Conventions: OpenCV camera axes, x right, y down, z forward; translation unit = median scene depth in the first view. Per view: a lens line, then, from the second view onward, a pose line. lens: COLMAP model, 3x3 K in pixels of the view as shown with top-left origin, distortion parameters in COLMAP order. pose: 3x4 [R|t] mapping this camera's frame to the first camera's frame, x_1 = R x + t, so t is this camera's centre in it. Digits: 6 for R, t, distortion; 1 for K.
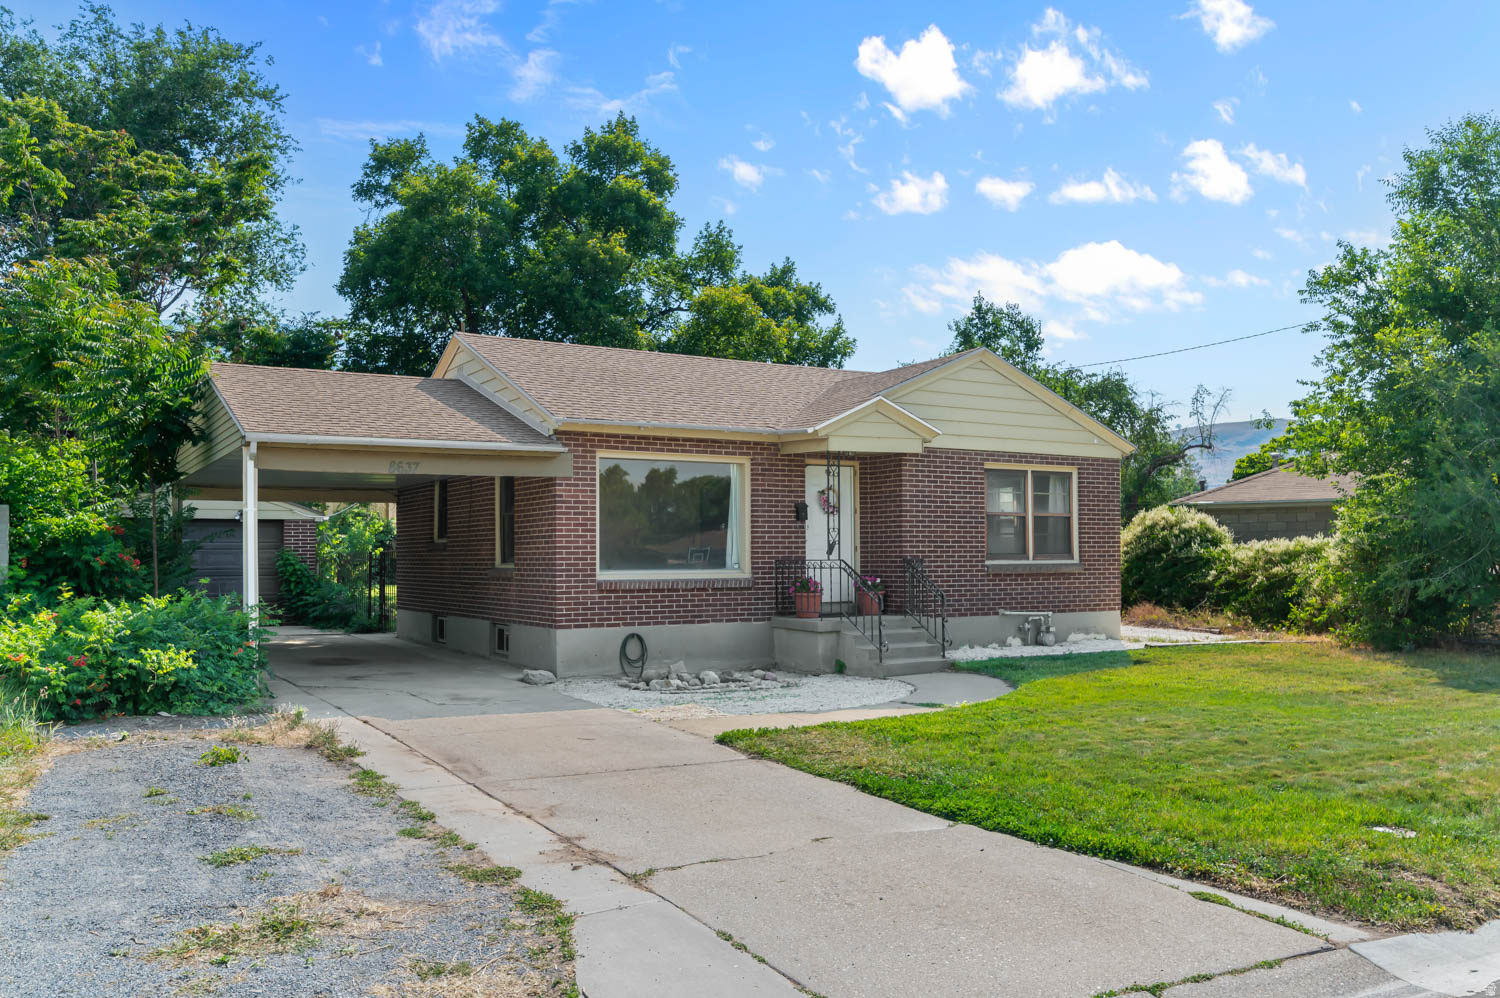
lens RADIAL K [[1223.8, 0, 750.0], [0, 1223.8, 499.0], [0, 0, 1]] dist [-0.014390, -0.008070]
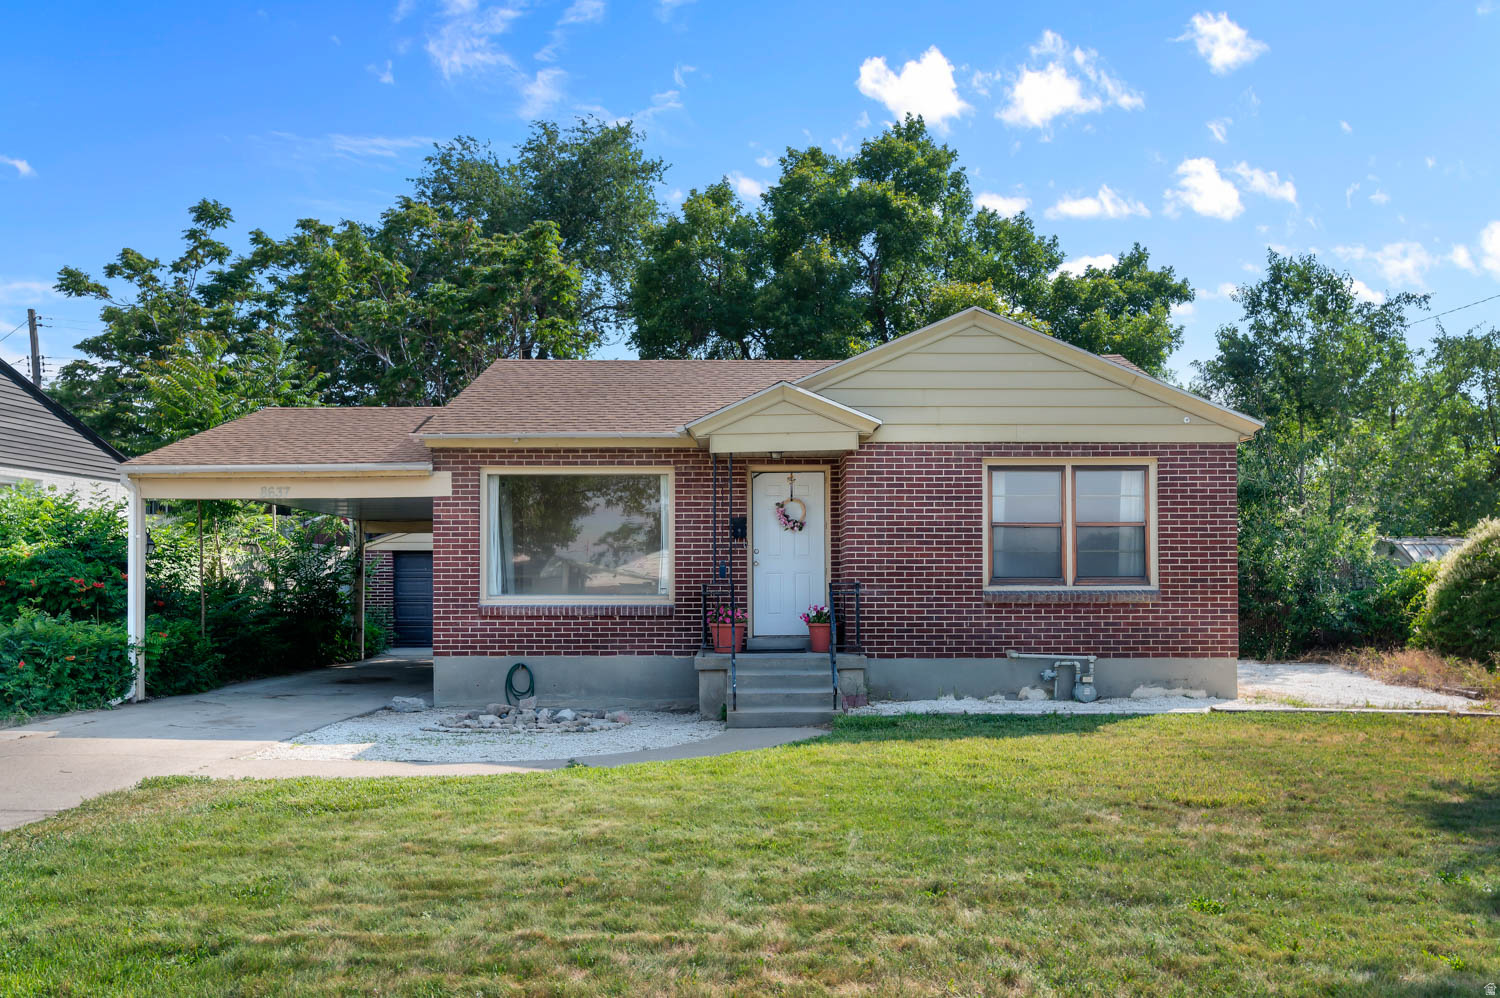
lens RADIAL K [[1150.8, 0, 750.0], [0, 1150.8, 554.3], [0, 0, 1]] dist [-0.001300, 0.001507]
pose [[0.850879, -0.014441, -0.525164, 0.469793], [0.022486, 0.999707, 0.008943, 0.021959], [0.524881, -0.019418, 0.850954, 0.327936]]
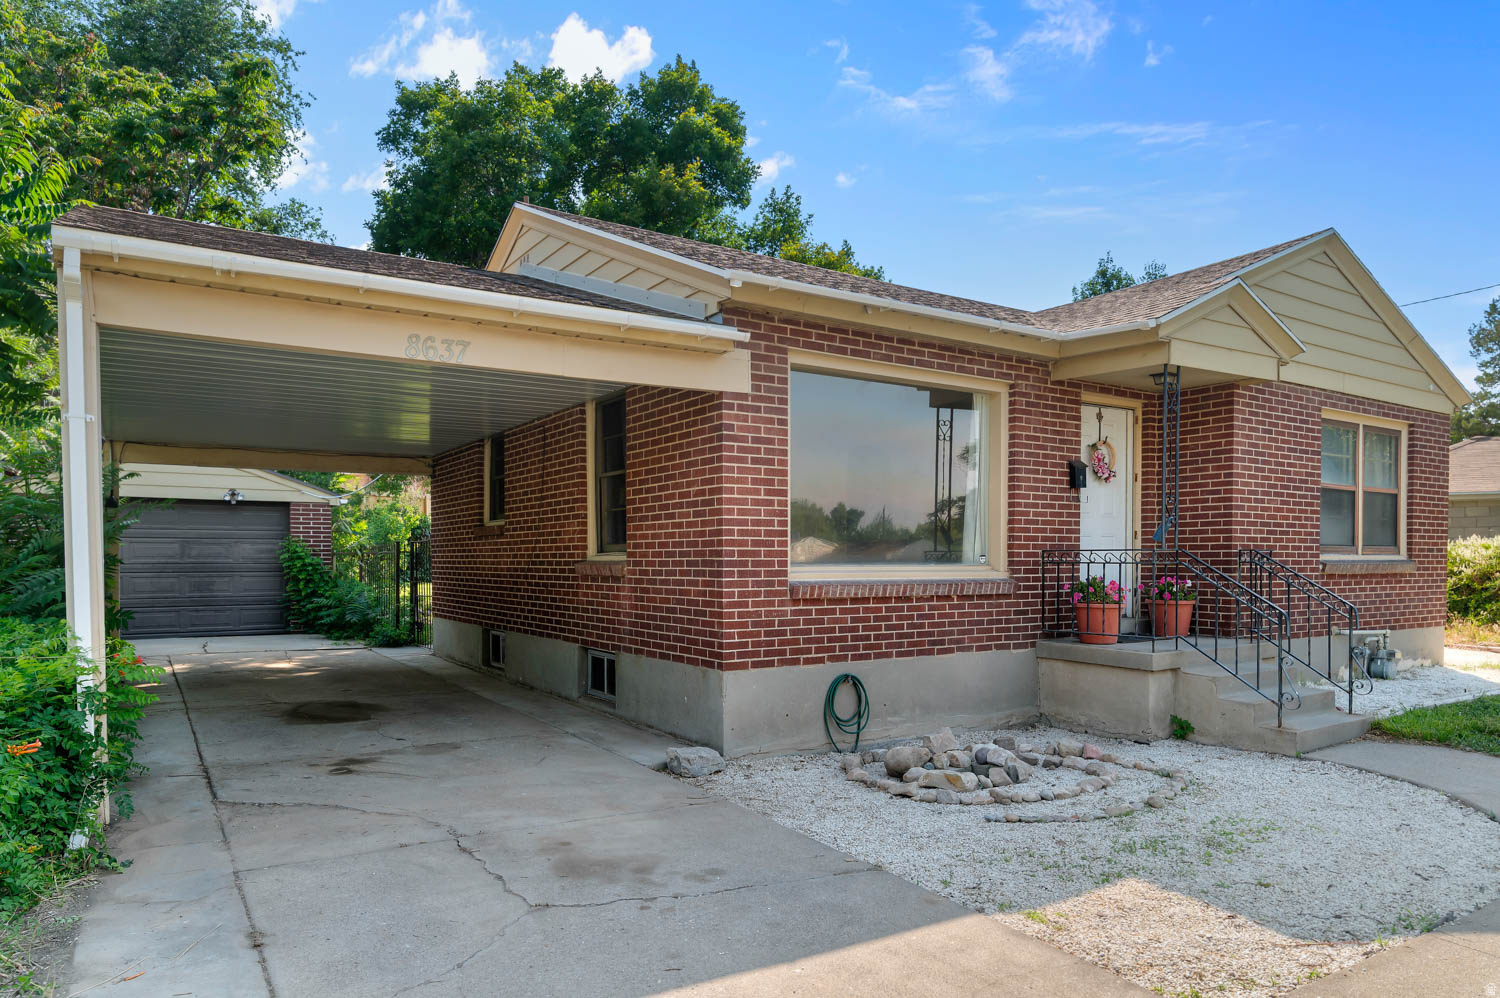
lens RADIAL K [[958.8, 0, 748.4], [0, 958.8, 575.1], [0, 0, 1]] dist [-0.004911, -0.001935]
pose [[0.999437, 0.005345, 0.033126, -0.144375], [-0.007425, 0.997987, 0.062976, 0.032621], [-0.032723, -0.063186, 0.997465, 0.513067]]
